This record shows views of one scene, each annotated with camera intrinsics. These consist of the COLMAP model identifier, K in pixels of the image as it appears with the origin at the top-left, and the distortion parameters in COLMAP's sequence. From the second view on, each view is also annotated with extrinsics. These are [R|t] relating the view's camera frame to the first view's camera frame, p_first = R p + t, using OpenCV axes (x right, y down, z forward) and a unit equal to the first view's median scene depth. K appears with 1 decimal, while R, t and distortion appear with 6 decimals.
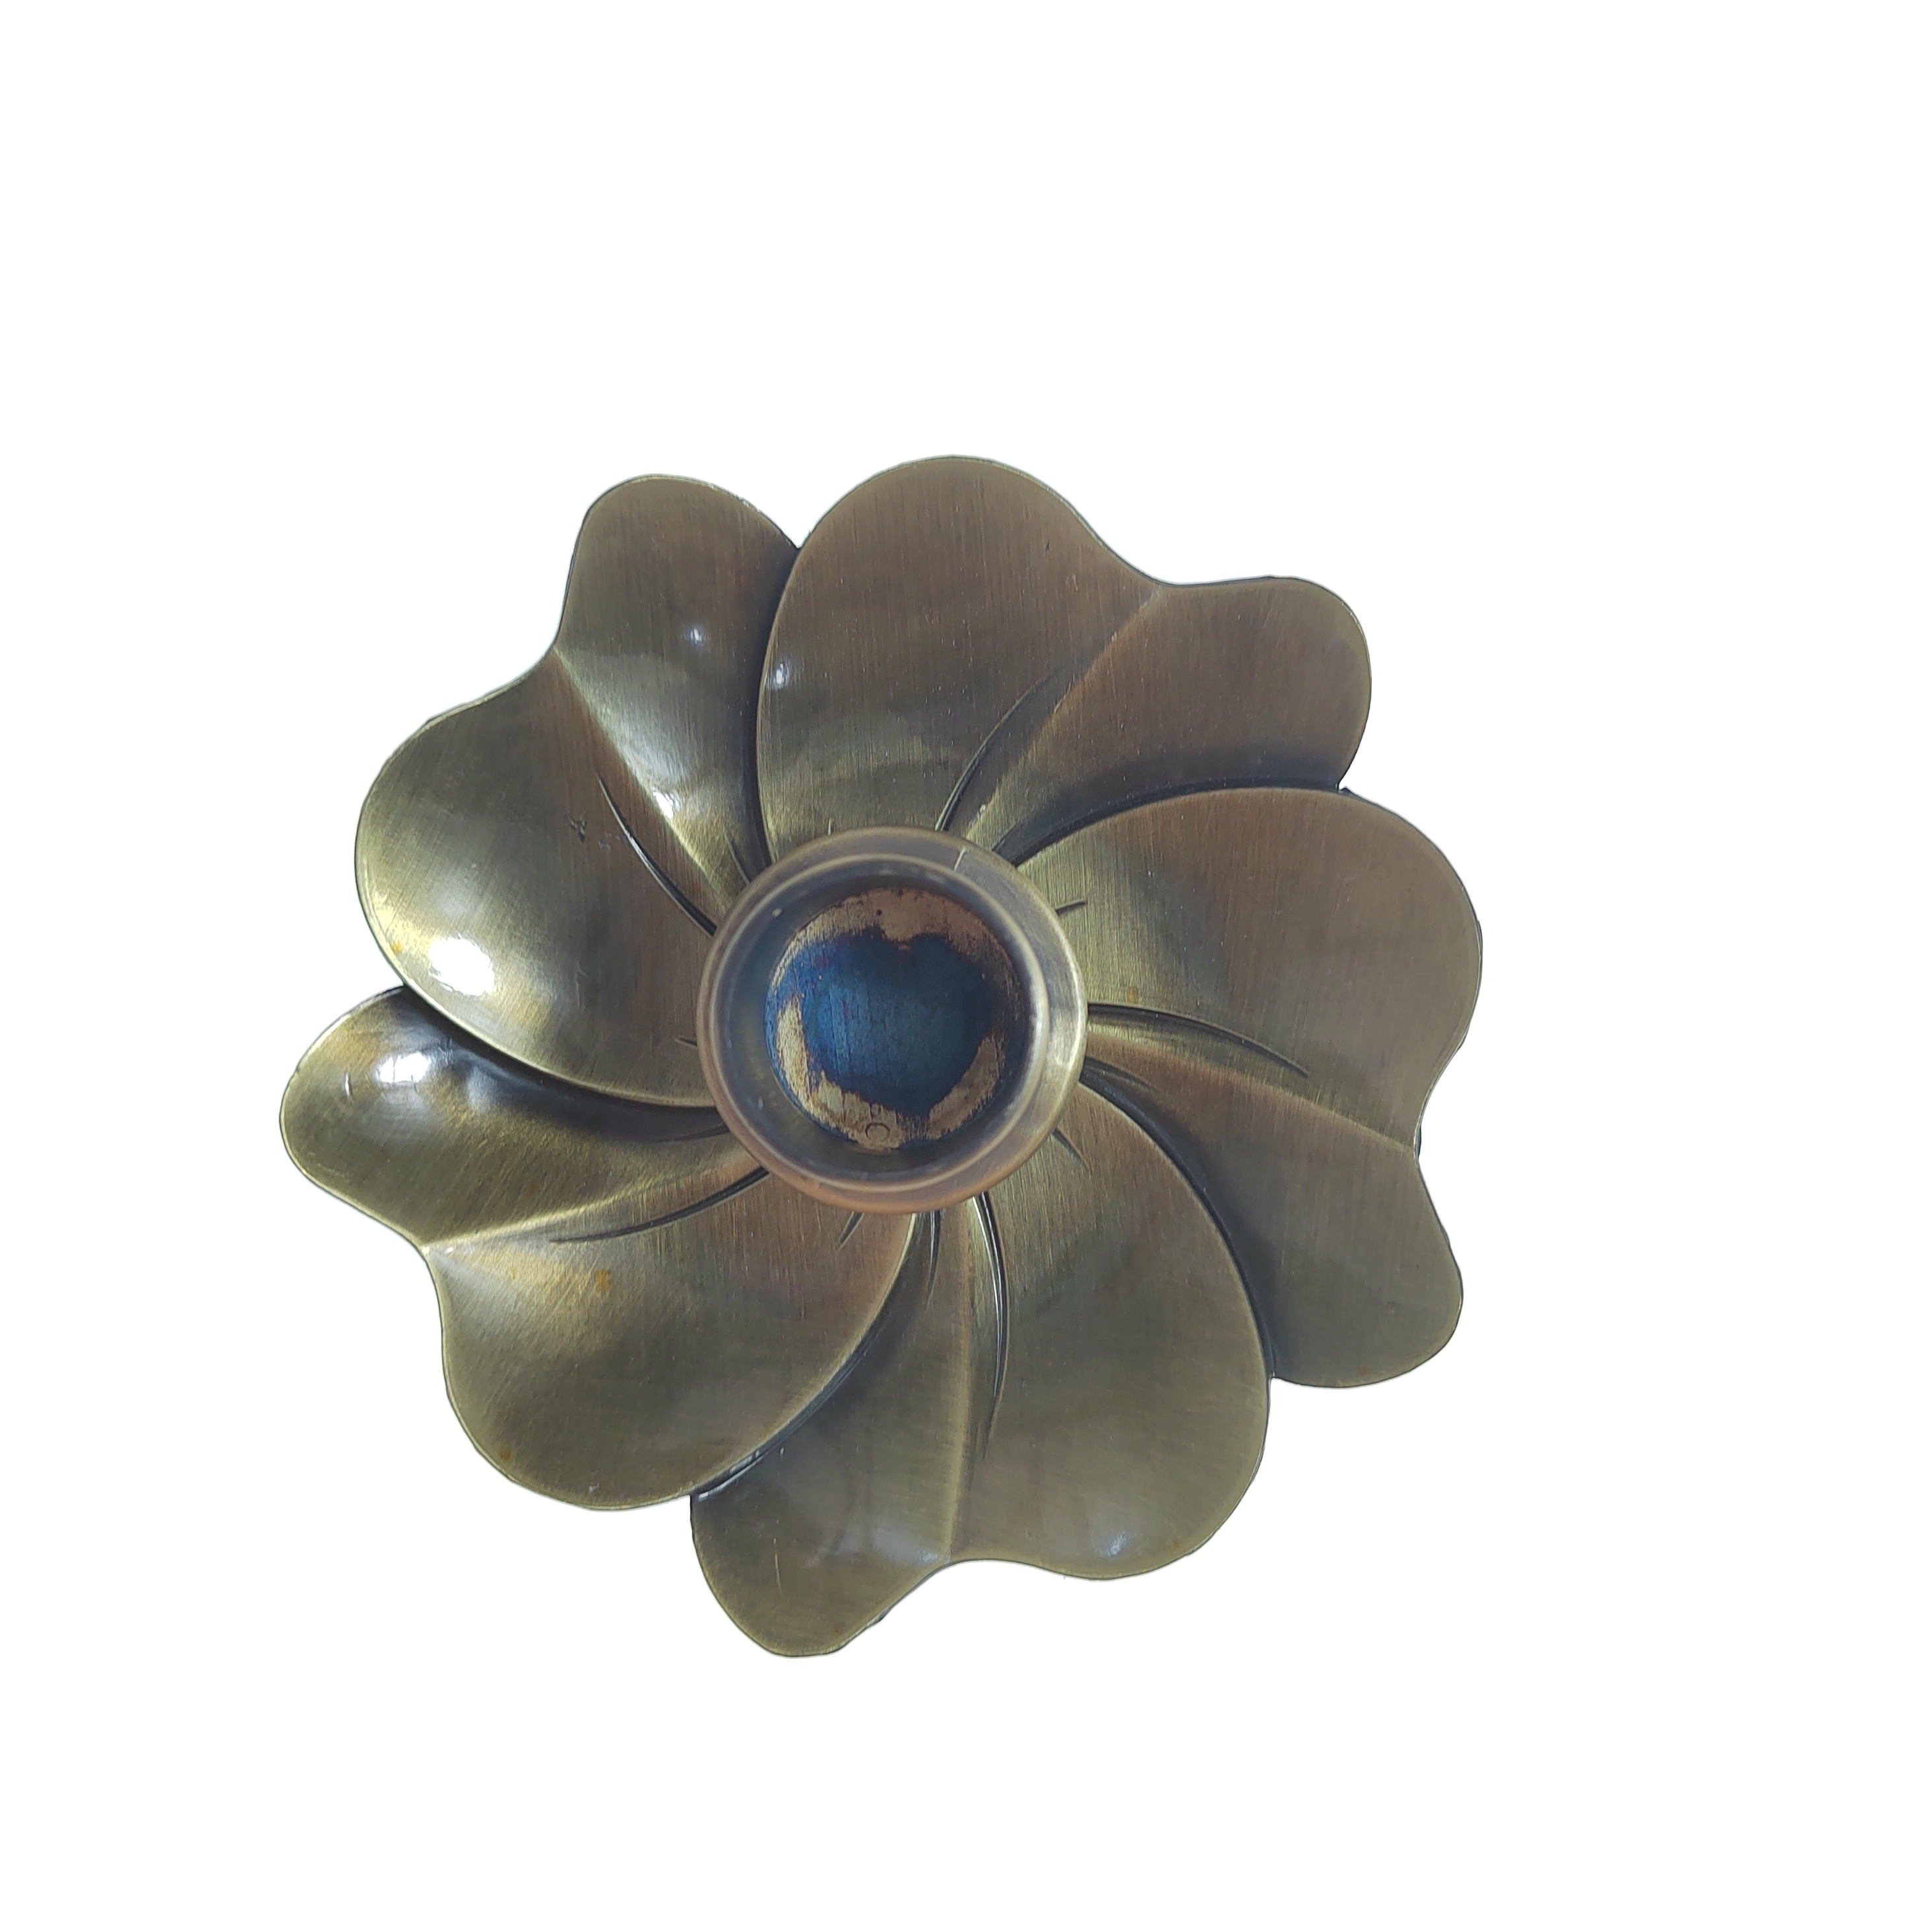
lens RADIAL K [[2134.9, 0, 966.0], [0, 2134.9, 966.0], [0, 0, 1]] dist [0.073056, 0.004268]
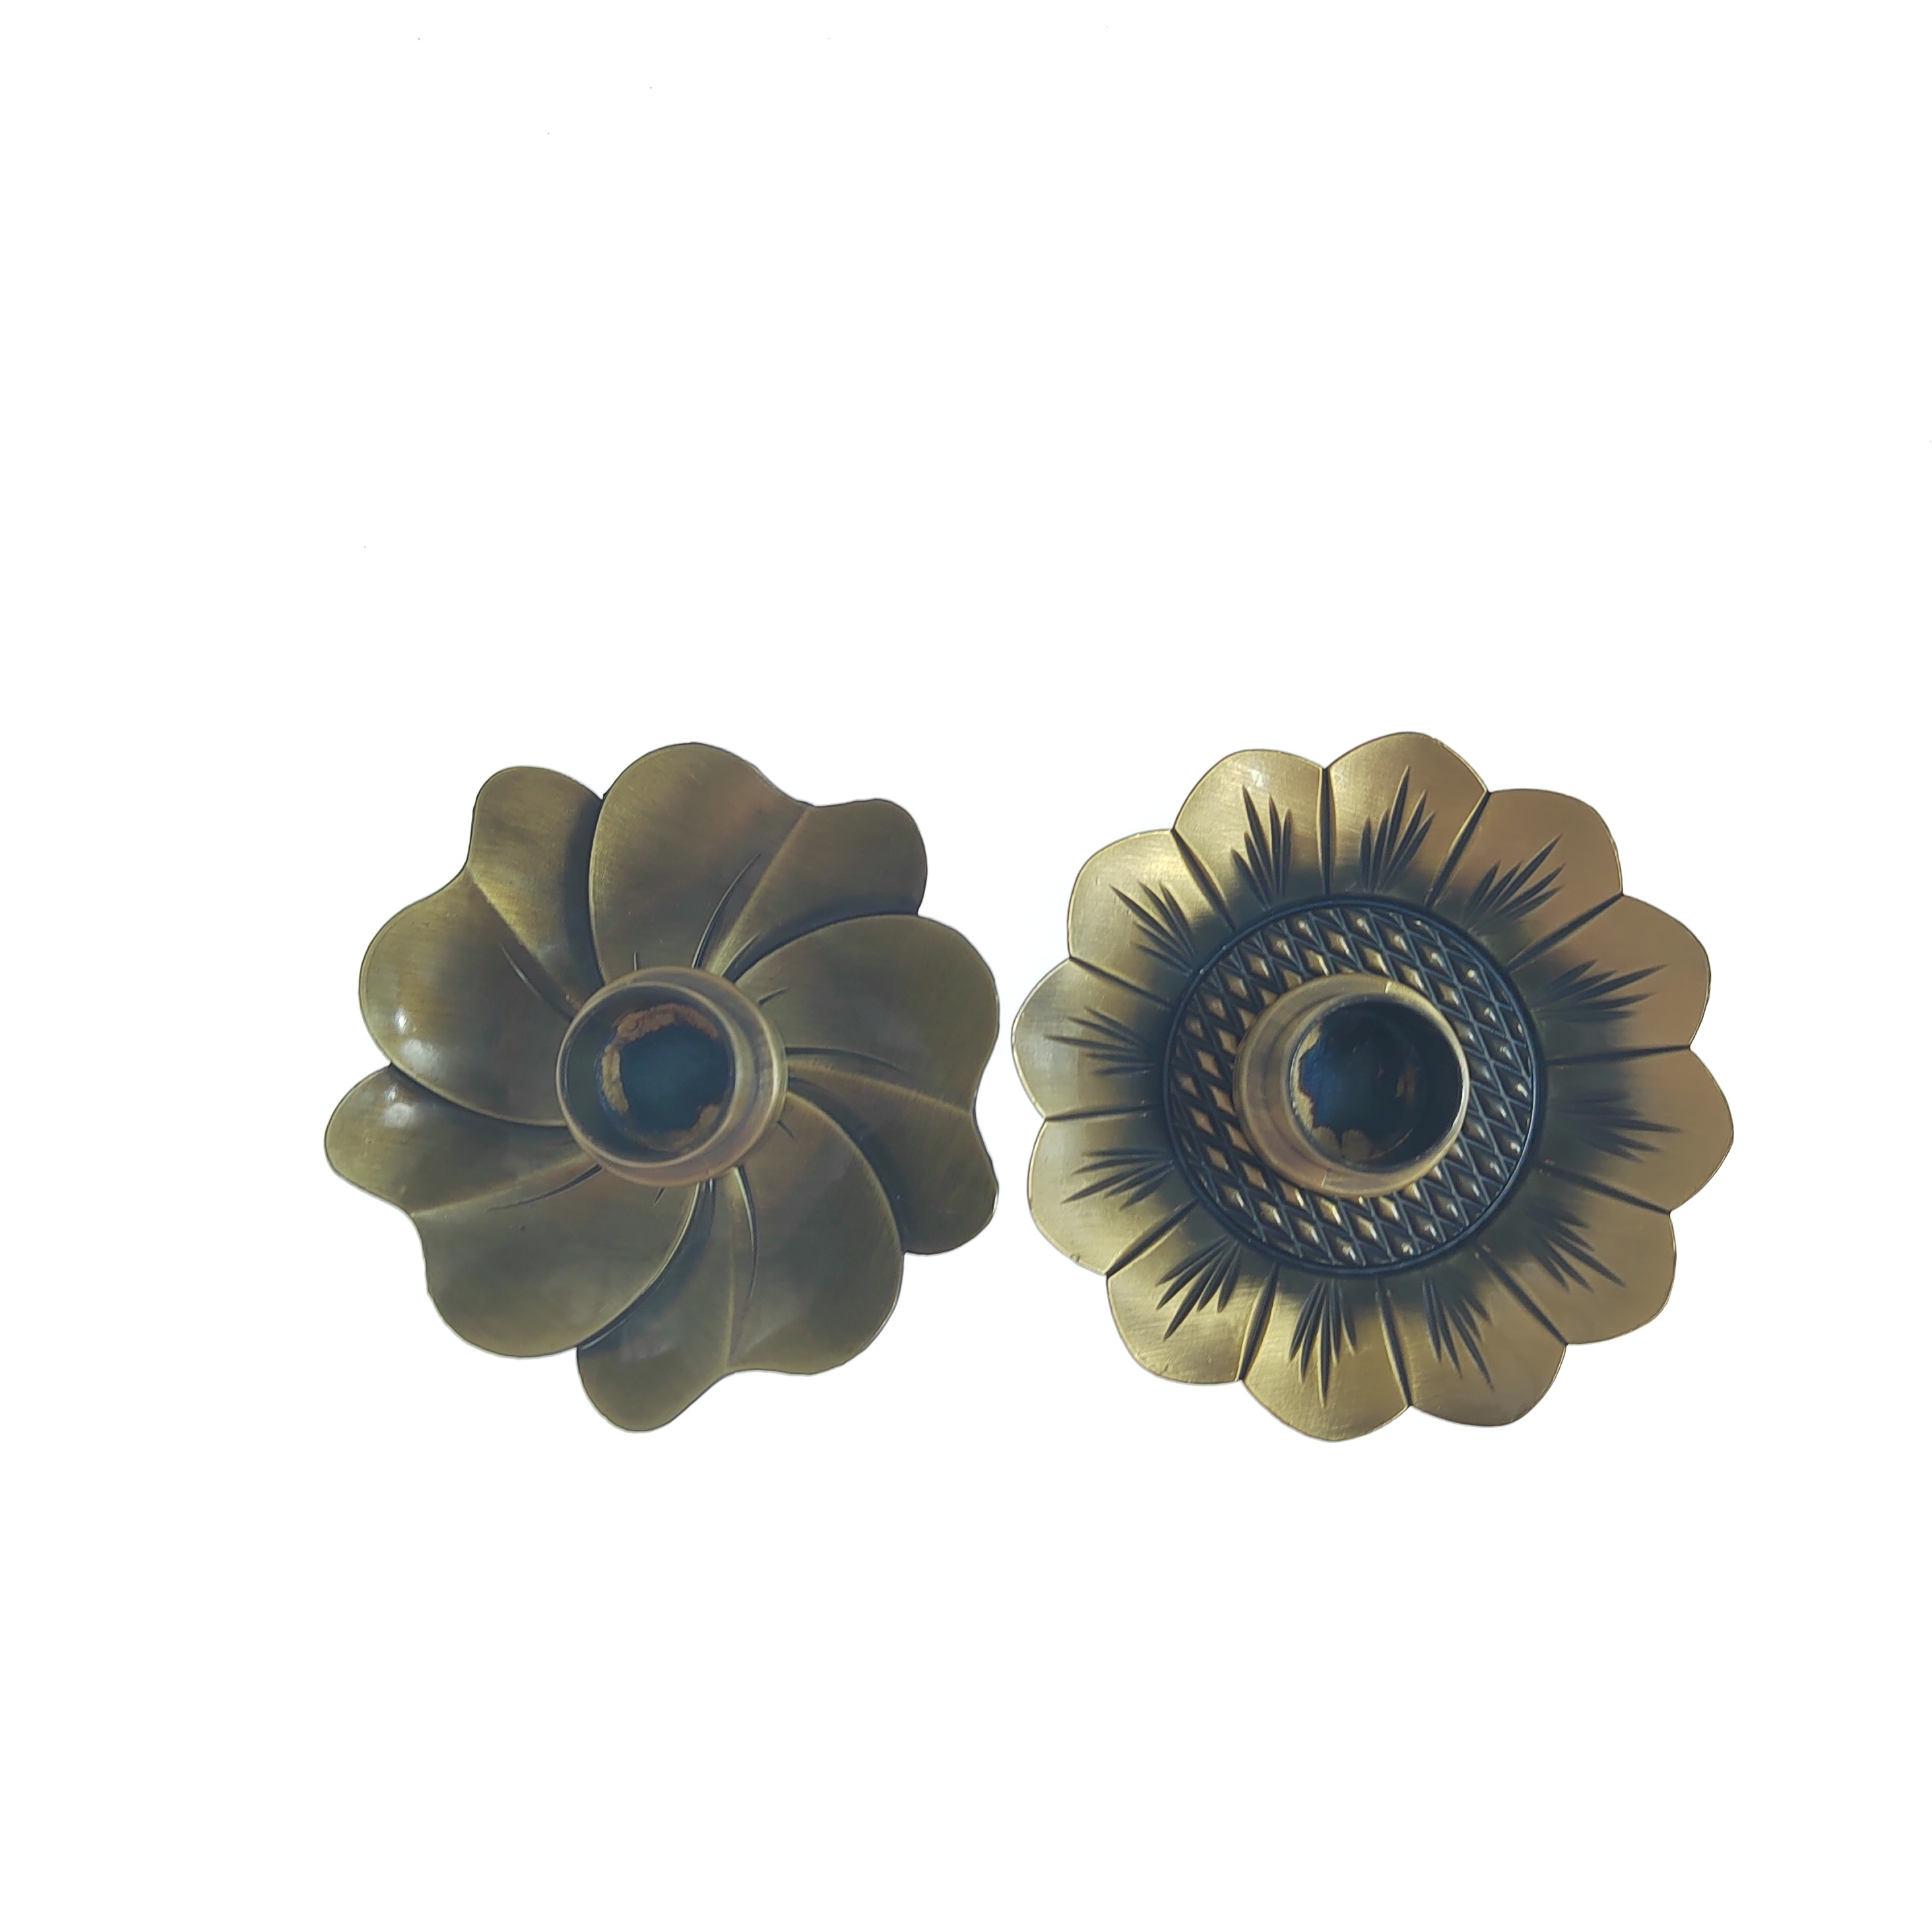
lens RADIAL K [[2134.9, 0, 966.0], [0, 2134.9, 966.0], [0, 0, 1]] dist [0.073056, 0.004268]
pose [[0.992450, -0.065287, 0.103832, 0.023939], [0.067139, 0.997639, -0.014438, -0.014149], [-0.102644, 0.021300, 0.994490, -0.768473]]
